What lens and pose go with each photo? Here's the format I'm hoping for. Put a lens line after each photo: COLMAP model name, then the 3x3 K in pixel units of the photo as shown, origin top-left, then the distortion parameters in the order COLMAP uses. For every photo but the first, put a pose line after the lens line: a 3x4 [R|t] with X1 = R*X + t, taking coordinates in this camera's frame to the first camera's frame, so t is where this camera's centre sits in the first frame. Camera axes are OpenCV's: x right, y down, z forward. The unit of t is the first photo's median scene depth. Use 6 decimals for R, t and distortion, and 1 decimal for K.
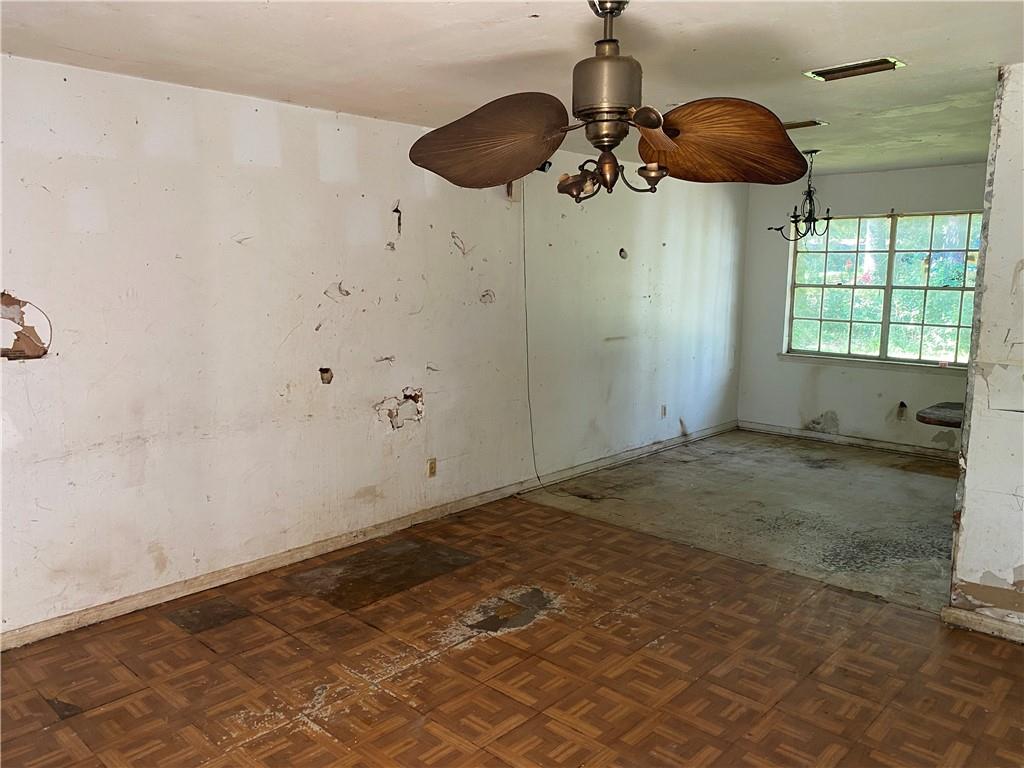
lens RADIAL K [[780.0, 0, 507.5], [0, 780.0, 386.9], [0, 0, 1]] dist [0.014249, -0.007390]
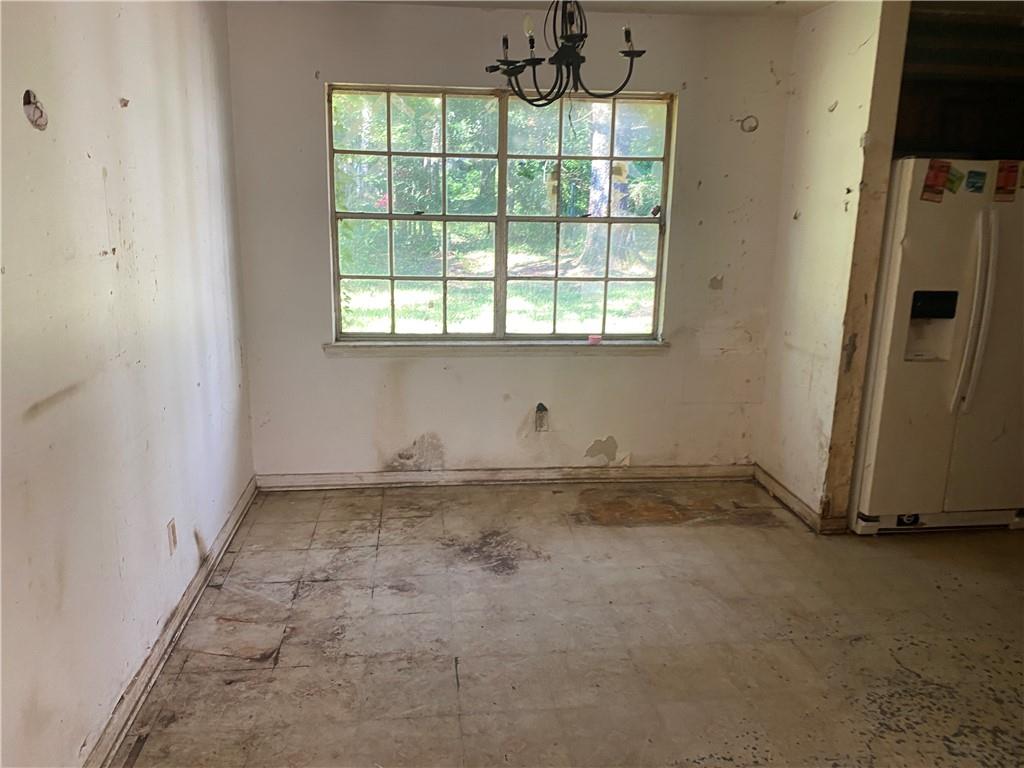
lens RADIAL K [[780.0, 0, 509.1], [0, 780.0, 380.4], [0, 0, 1]] dist [0.014249, -0.007390]
pose [[0.644284, -0.166316, 0.746483, 0.028105], [0.102705, 0.986042, 0.131046, -0.090629], [-0.757859, -0.007764, 0.652372, 0.664977]]
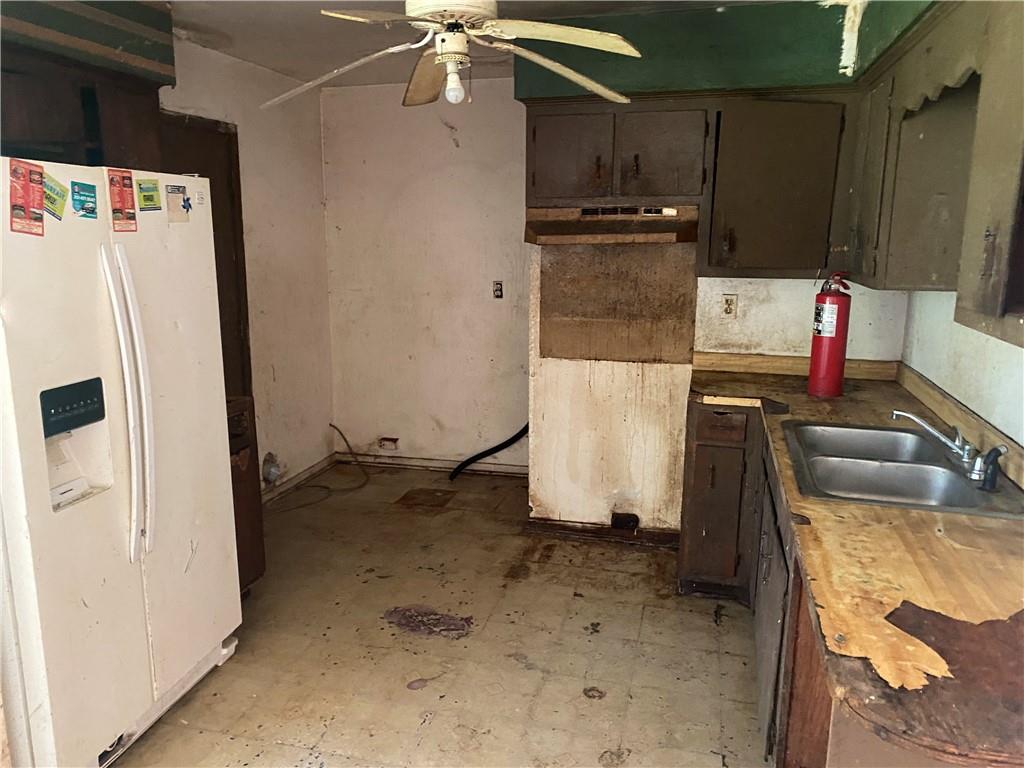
lens RADIAL K [[780.0, 0, 510.2], [0, 780.0, 383.9], [0, 0, 1]] dist [0.014249, -0.007390]
pose [[-0.492063, -0.180168, 0.851712, 0.271896], [0.123524, 0.954002, 0.273170, -0.115385], [-0.861751, 0.239624, -0.447174, 0.783453]]
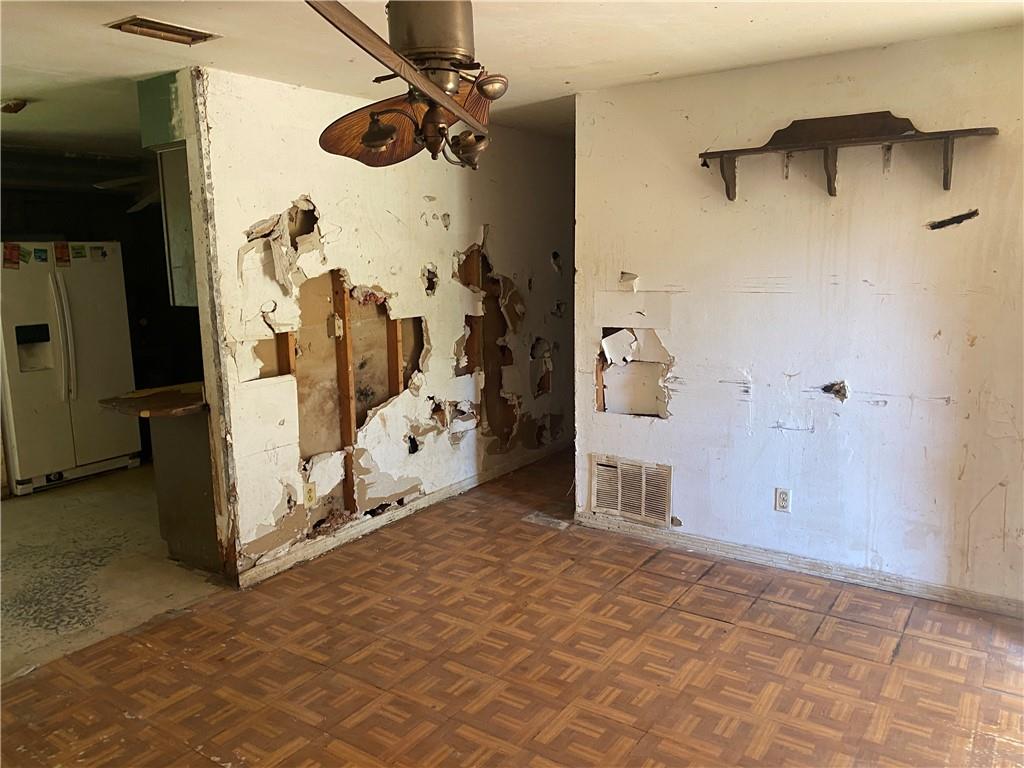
lens RADIAL K [[780.0, 0, 510.0], [0, 780.0, 377.0], [0, 0, 1]] dist [0.014249, -0.007390]
pose [[-0.150110, -0.159060, 0.975790, -0.274012], [0.172725, 0.967576, 0.184292, -0.062519], [-0.973464, 0.196207, -0.117769, 0.405033]]
